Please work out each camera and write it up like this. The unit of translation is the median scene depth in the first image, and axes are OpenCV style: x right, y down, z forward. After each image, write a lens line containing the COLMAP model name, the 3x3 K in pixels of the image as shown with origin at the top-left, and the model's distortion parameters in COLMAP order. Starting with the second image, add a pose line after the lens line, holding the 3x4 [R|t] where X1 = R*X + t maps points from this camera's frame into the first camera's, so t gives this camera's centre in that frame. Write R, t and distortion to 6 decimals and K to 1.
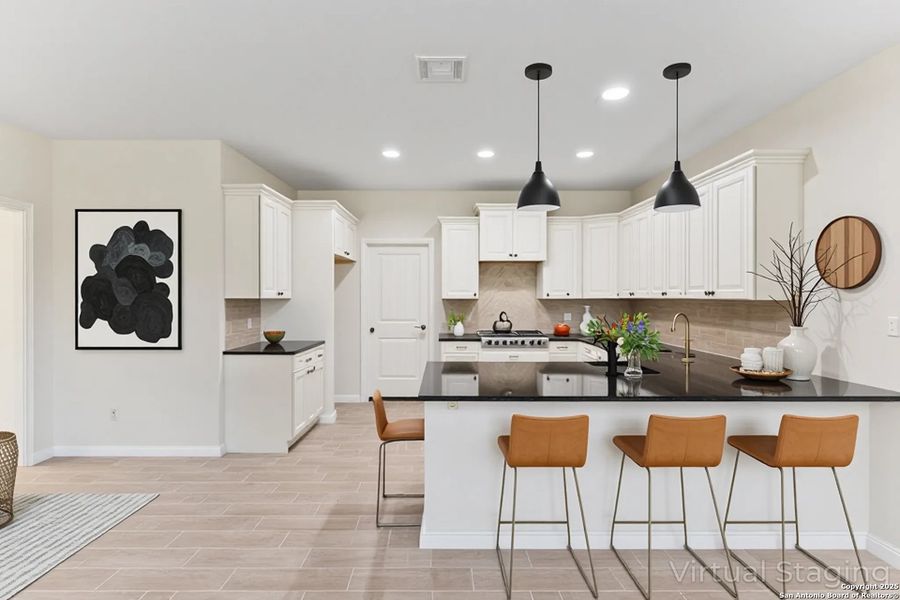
lens RADIAL K [[409.0, 0, 448.4], [0, 409.0, 297.1], [0, 0, 1]] dist [0.003770, 0.000240]
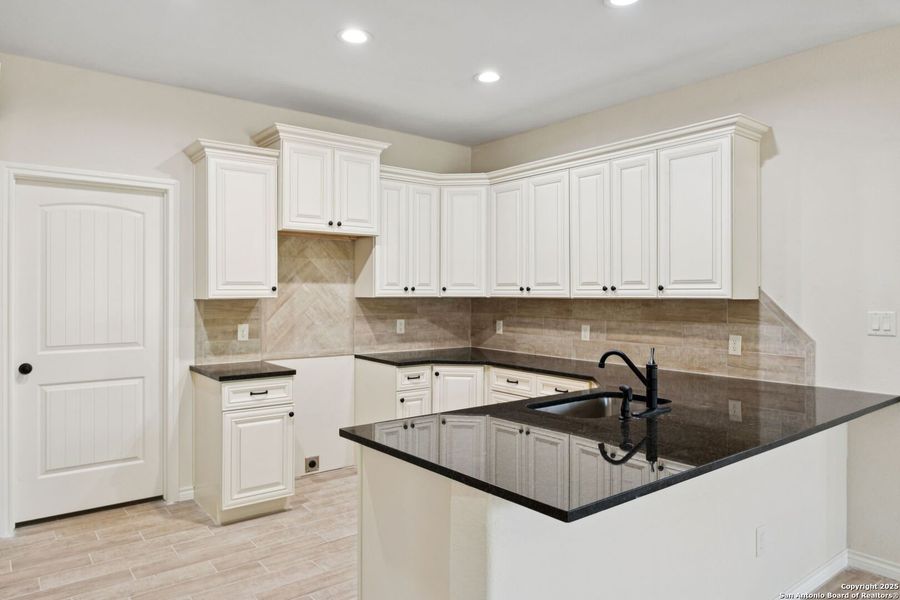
lens RADIAL K [[594.4, 0, 448.2], [0, 594.4, 292.0], [0, 0, 1]] dist [-0.003432, -0.000660]
pose [[0.791194, 0.001210, 0.611564, -0.277681], [0.000183, 0.999998, -0.002215, -0.002806], [-0.611565, 0.001864, 0.791192, 0.265722]]
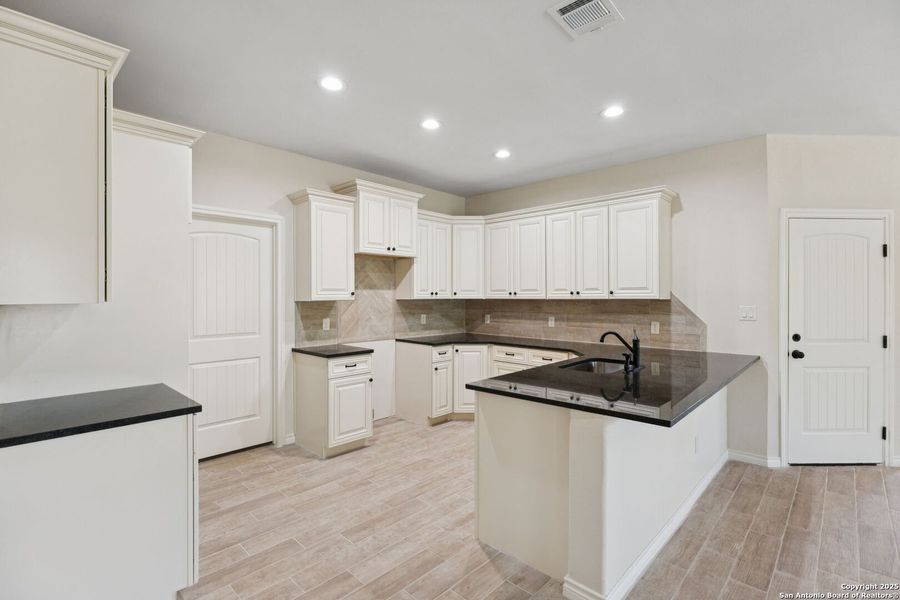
lens RADIAL K [[419.6, 0, 450.3], [0, 419.6, 295.9], [0, 0, 1]] dist [-0.002219, -0.000076]
pose [[0.693460, -0.001228, 0.720494, -0.455845], [0.003617, 0.999992, -0.001778, -0.002292], [-0.720486, 0.003839, 0.693459, 0.355283]]
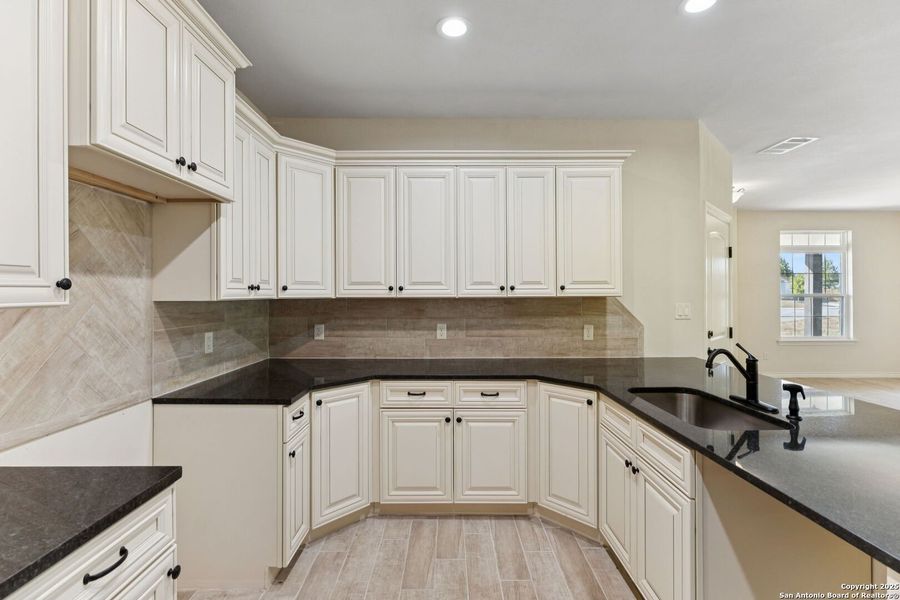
lens RADIAL K [[409.8, 0, 453.0], [0, 409.8, 291.6], [0, 0, 1]] dist [0.001994, 0.000074]
pose [[0.000610, 0.002419, 0.999997, -0.187310], [0.005151, 0.999984, -0.002422, -0.003143], [-0.999987, 0.005152, 0.000598, 0.926850]]
